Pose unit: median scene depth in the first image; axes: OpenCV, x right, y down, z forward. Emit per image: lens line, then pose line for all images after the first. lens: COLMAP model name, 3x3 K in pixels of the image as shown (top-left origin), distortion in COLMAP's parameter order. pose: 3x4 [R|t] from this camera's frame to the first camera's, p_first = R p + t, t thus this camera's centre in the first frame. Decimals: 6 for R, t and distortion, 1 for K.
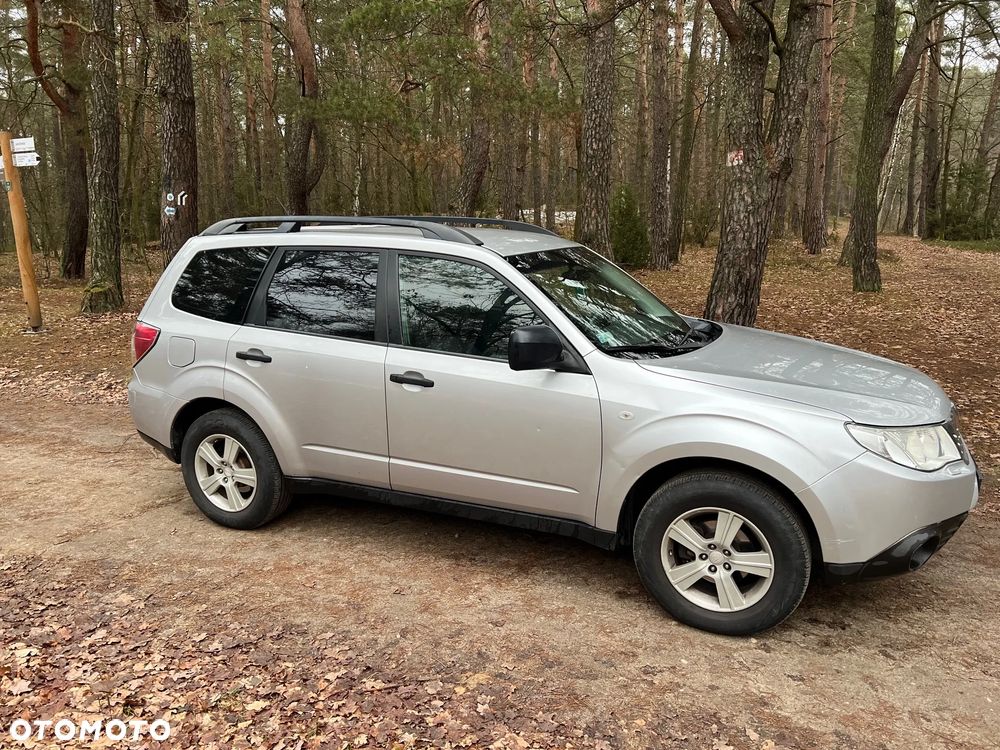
lens RADIAL K [[749.2, 0, 499.7], [0, 749.2, 379.0], [0, 0, 1]] dist [0.053839, -0.057637]
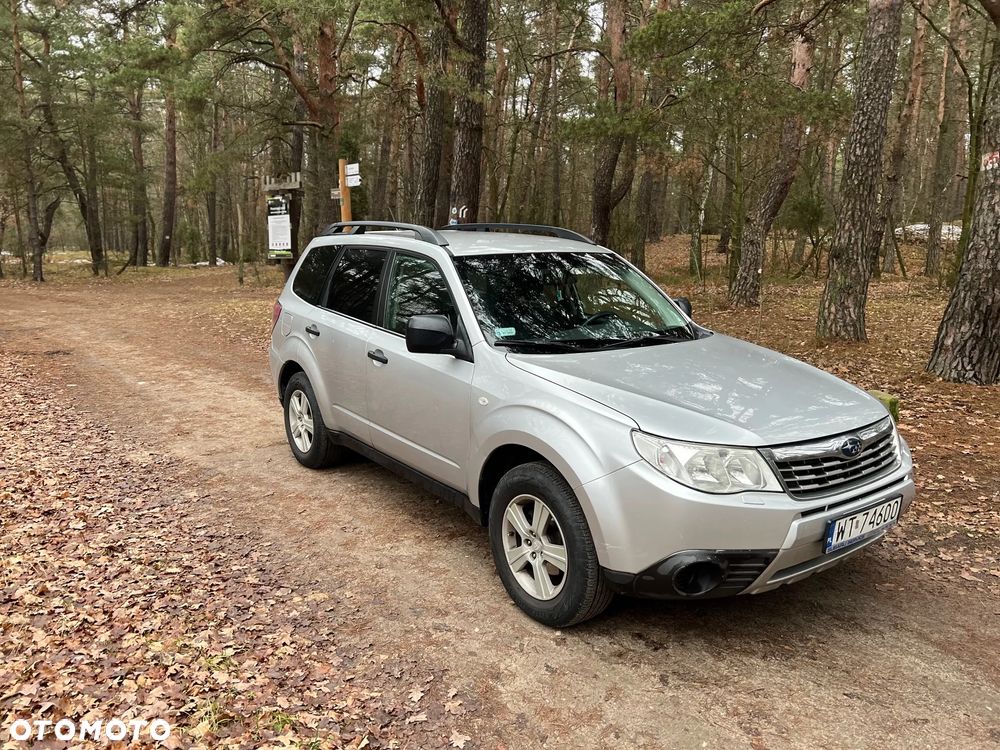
lens RADIAL K [[749.2, 0, 498.8], [0, 749.2, 379.2], [0, 0, 1]] dist [0.053839, -0.057637]
pose [[0.873217, 0.106592, -0.475531, 0.564792], [-0.115646, 0.993237, 0.010275, 0.002337], [0.473410, 0.046021, 0.879639, 0.037781]]
